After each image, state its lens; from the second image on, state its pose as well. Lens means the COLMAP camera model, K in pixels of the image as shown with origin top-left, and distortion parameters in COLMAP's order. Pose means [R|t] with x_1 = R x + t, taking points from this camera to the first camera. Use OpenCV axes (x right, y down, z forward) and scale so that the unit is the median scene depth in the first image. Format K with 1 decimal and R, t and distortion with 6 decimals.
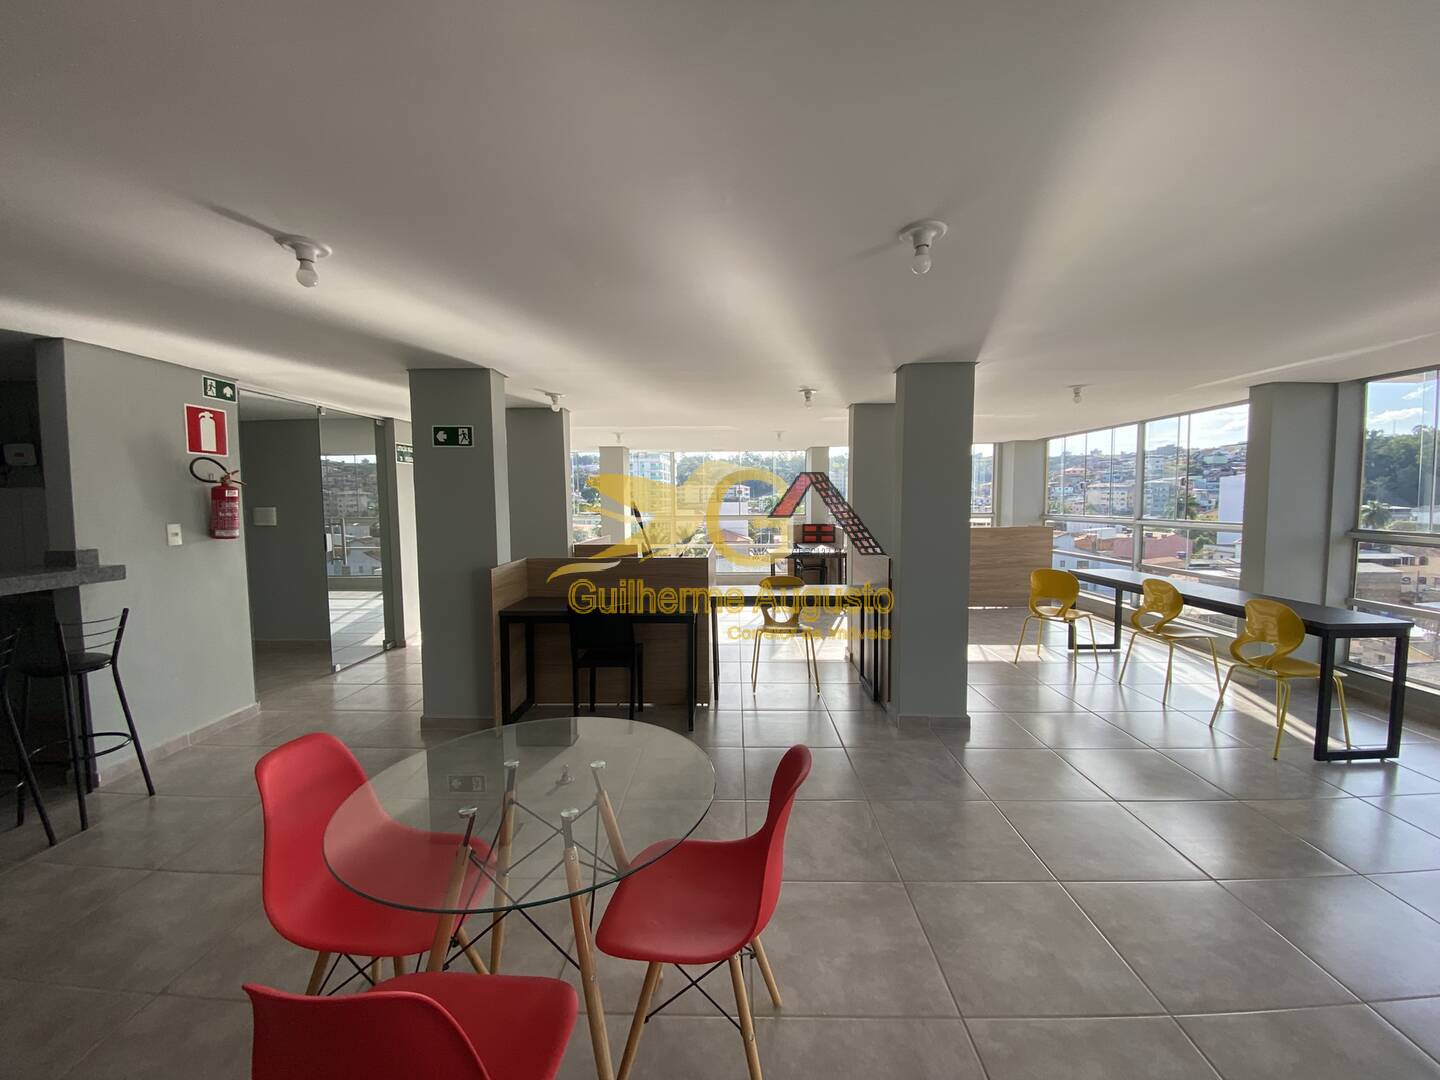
lens RADIAL K [[583.9, 0, 725.0], [0, 583.9, 544.0], [0, 0, 1]] dist [-0.027534, -0.000133]
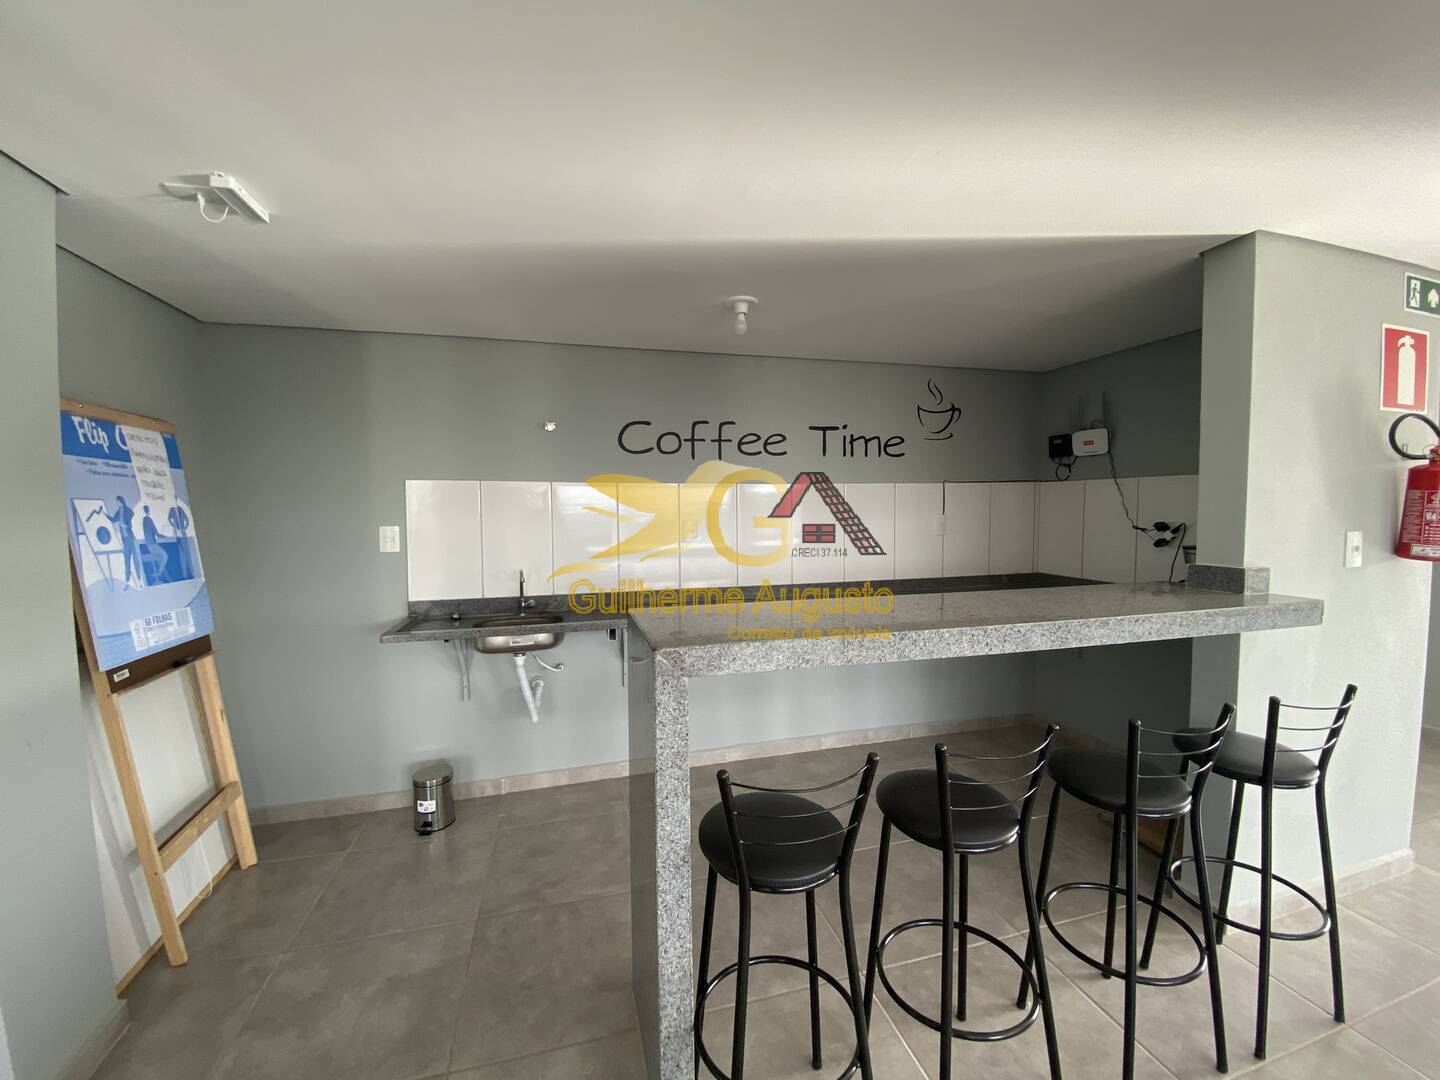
lens RADIAL K [[583.9, 0, 725.0], [0, 583.9, 544.0], [0, 0, 1]] dist [-0.027534, -0.000133]
pose [[0.291628, 0.064515, -0.954354, -0.564939], [-0.062743, 0.996864, 0.048216, -0.008740], [0.954472, 0.045817, 0.294762, 0.194414]]
